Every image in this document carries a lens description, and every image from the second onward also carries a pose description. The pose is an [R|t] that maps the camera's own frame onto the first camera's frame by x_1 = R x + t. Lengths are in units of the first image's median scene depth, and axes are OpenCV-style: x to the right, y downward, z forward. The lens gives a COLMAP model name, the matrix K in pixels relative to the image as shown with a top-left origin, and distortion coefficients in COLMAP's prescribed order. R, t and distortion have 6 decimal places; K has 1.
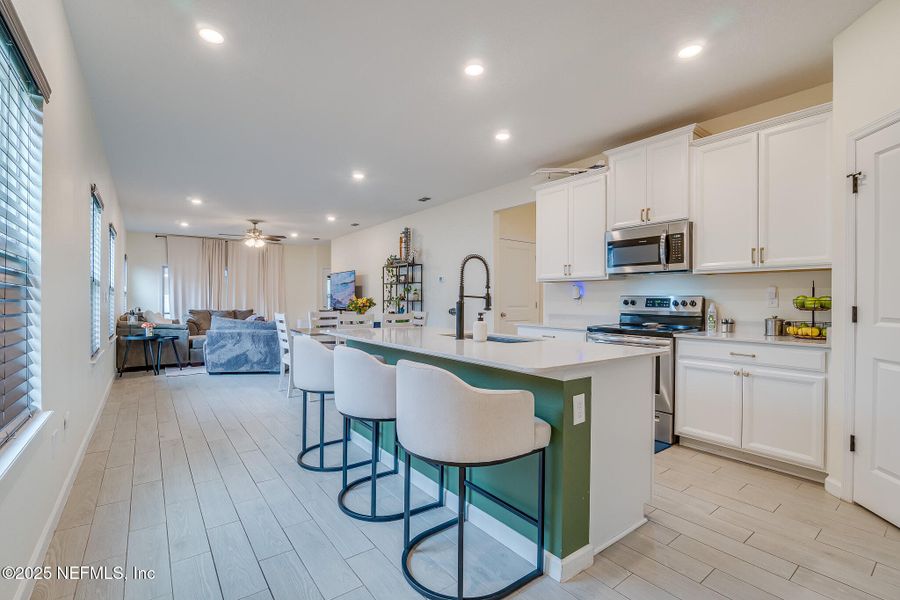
lens RADIAL K [[403.6, 0, 448.7], [0, 403.6, 301.4], [0, 0, 1]] dist [-0.014945, -0.000043]
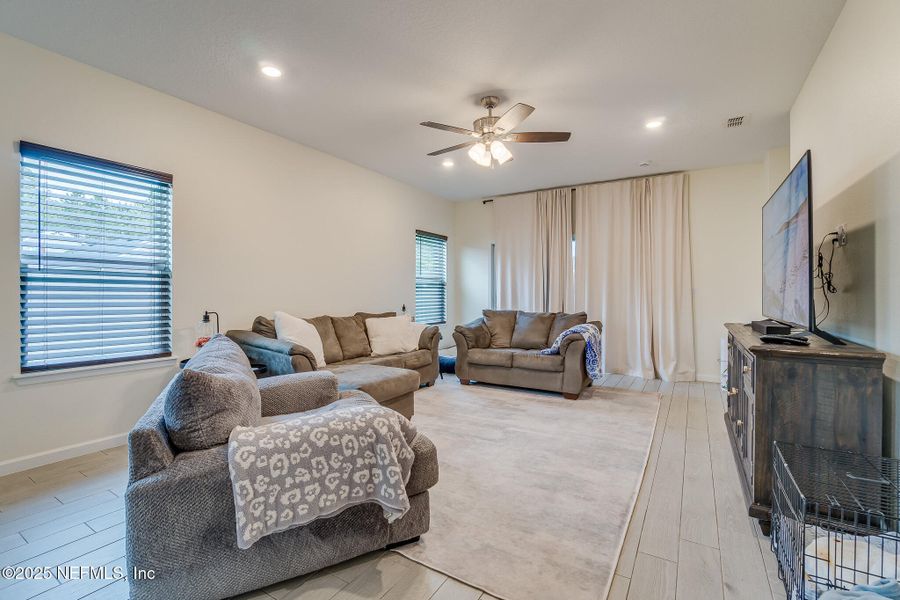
lens RADIAL K [[403.6, 0, 449.8], [0, 403.6, 297.5], [0, 0, 1]] dist [-0.014945, -0.000043]
pose [[0.358677, 0.008838, -0.933420, -0.096475], [-0.006386, 0.999955, 0.007014, -0.000664], [0.933440, 0.003445, 0.358717, 0.706009]]
